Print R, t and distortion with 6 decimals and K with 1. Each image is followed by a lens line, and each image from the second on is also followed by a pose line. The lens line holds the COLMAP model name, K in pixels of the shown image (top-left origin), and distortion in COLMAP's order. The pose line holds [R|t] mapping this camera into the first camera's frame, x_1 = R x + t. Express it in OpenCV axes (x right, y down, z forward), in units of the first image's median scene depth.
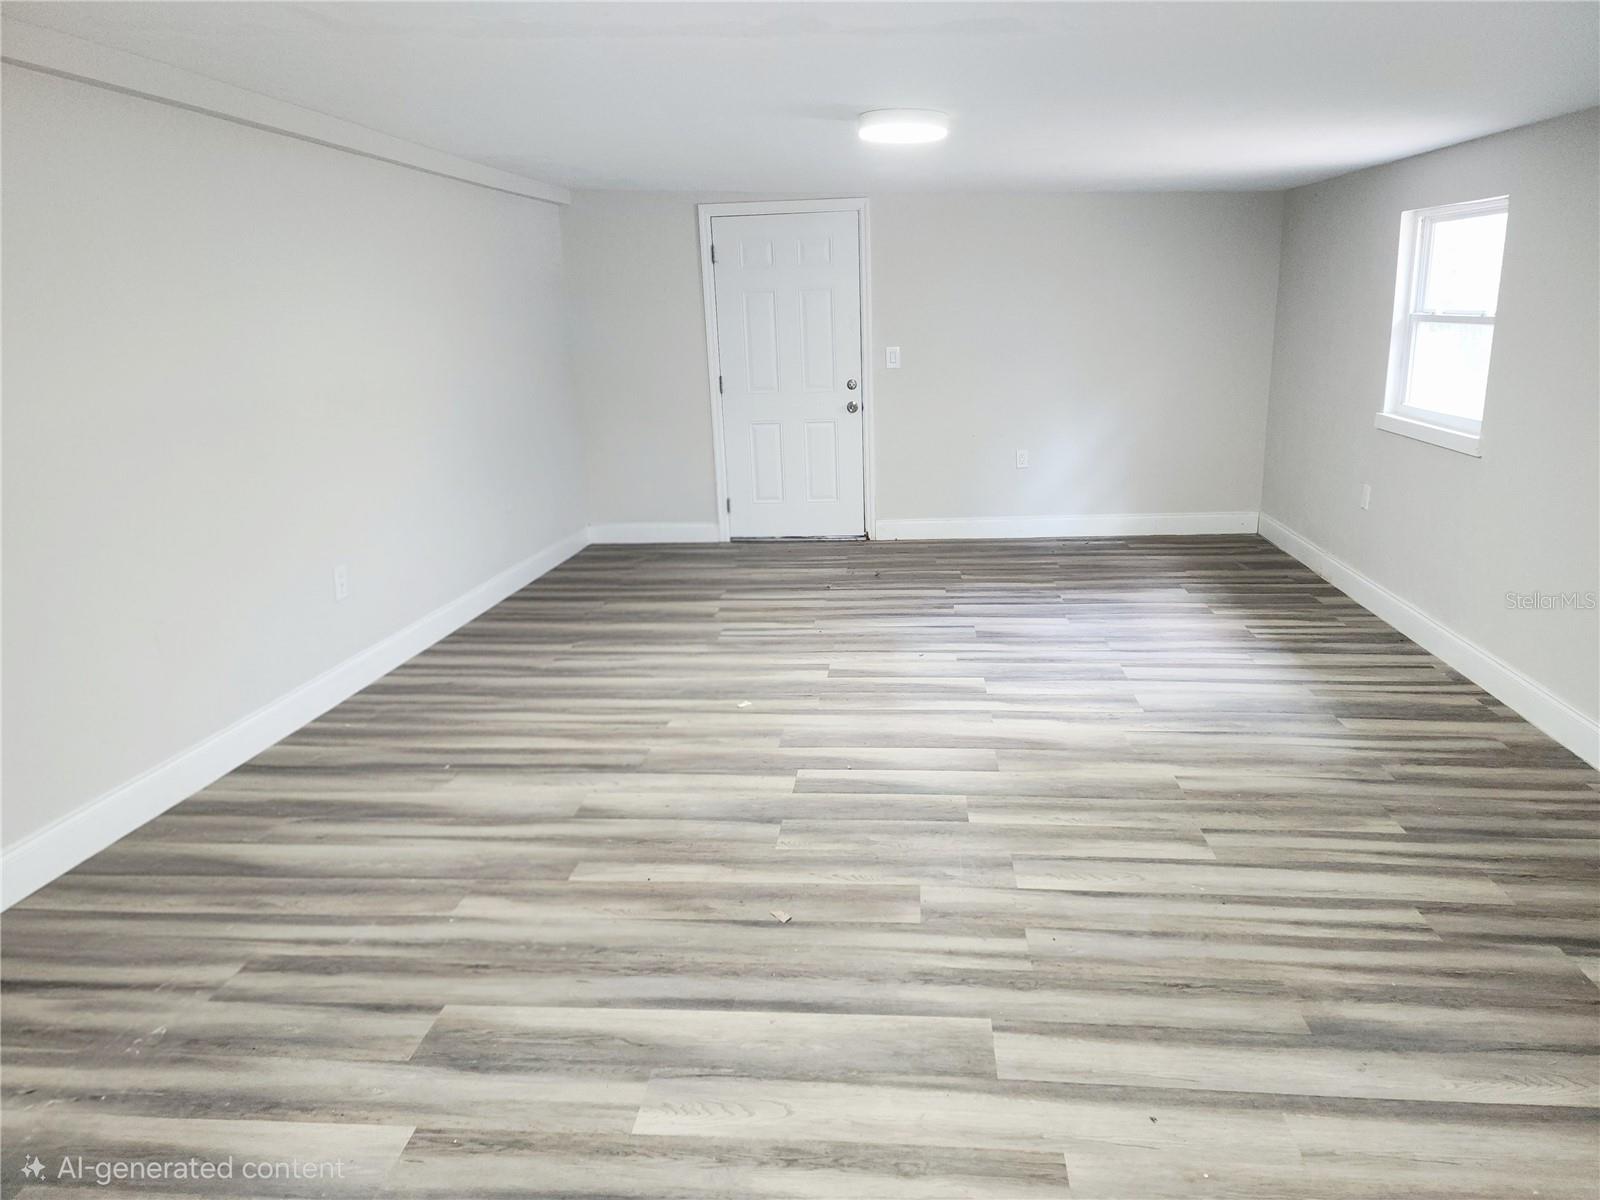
lens RADIAL K [[1068.0, 0, 806.2], [0, 1068.0, 591.7], [0, 0, 1]] dist [0.083325, -0.070655]
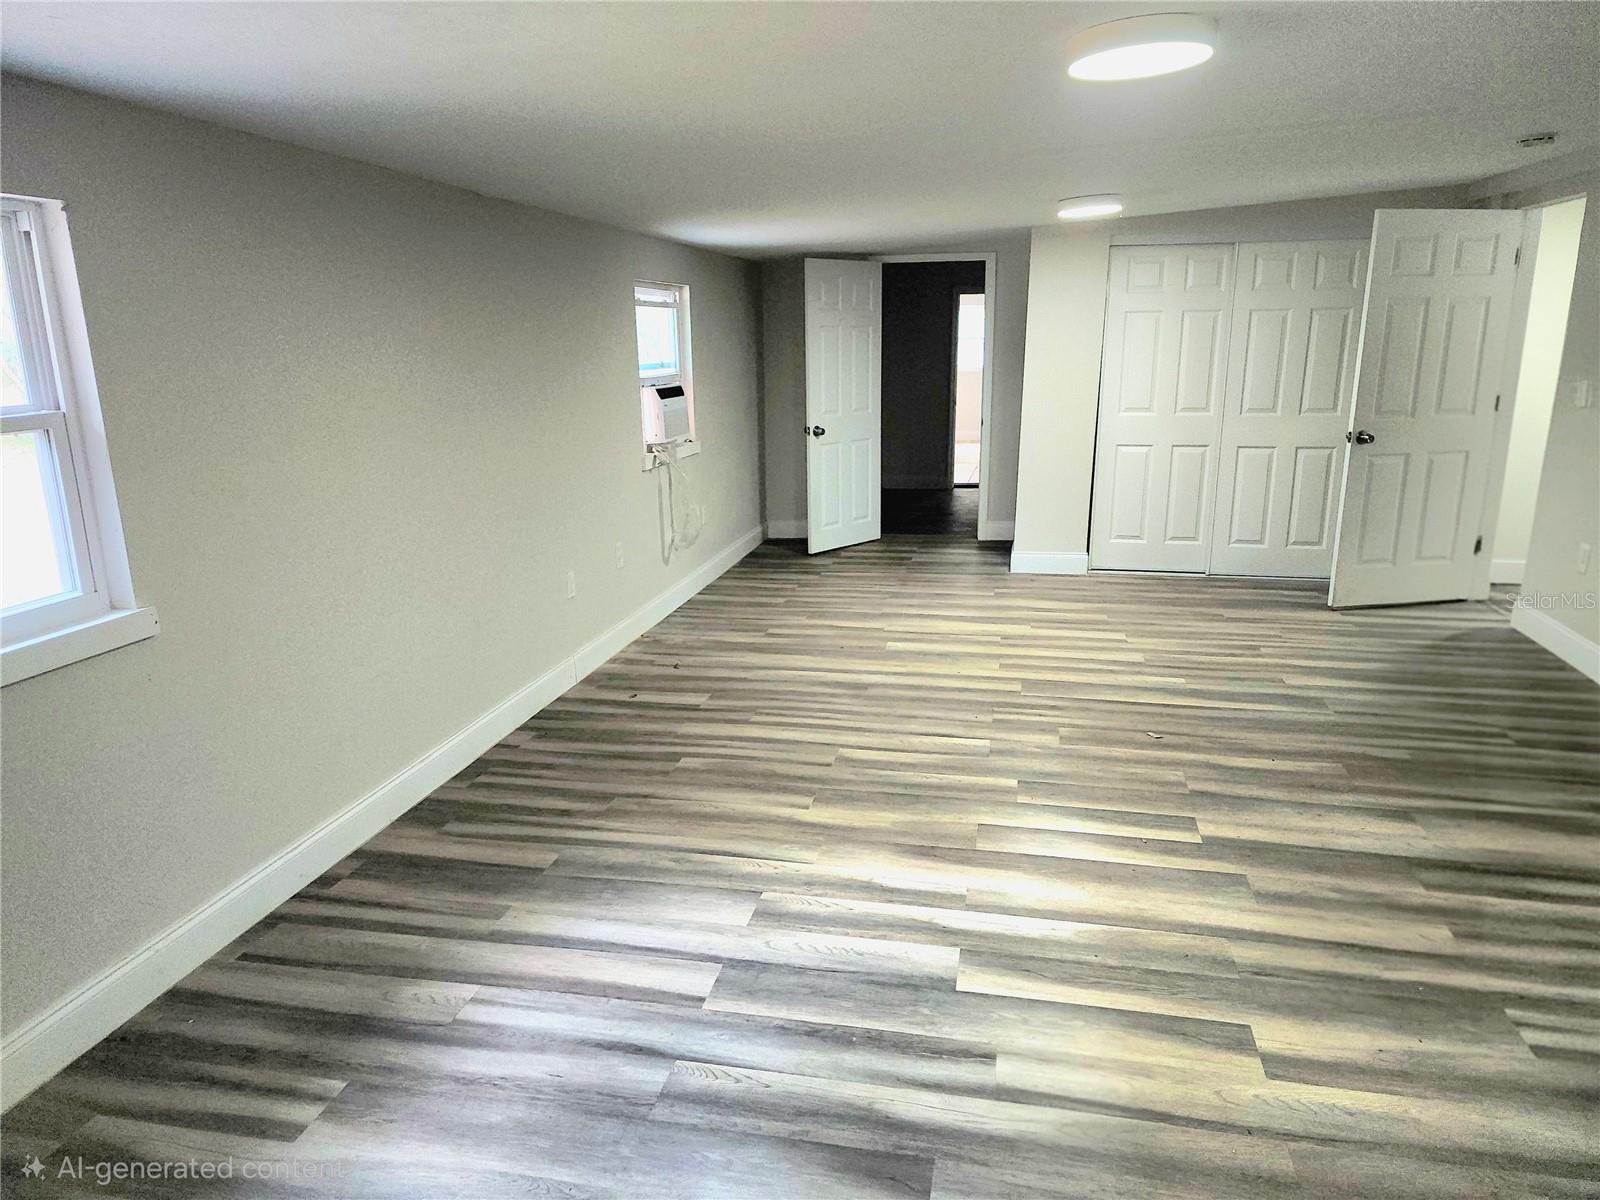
lens RADIAL K [[1068.0, 0, 806.2], [0, 1068.0, 591.7], [0, 0, 1]] dist [0.083325, -0.070655]
pose [[-0.992861, 0.017985, 0.117913, 0.221405], [0.072348, 0.876756, 0.475463, -0.495065], [-0.094830, 0.480599, -0.871798, 1.796740]]
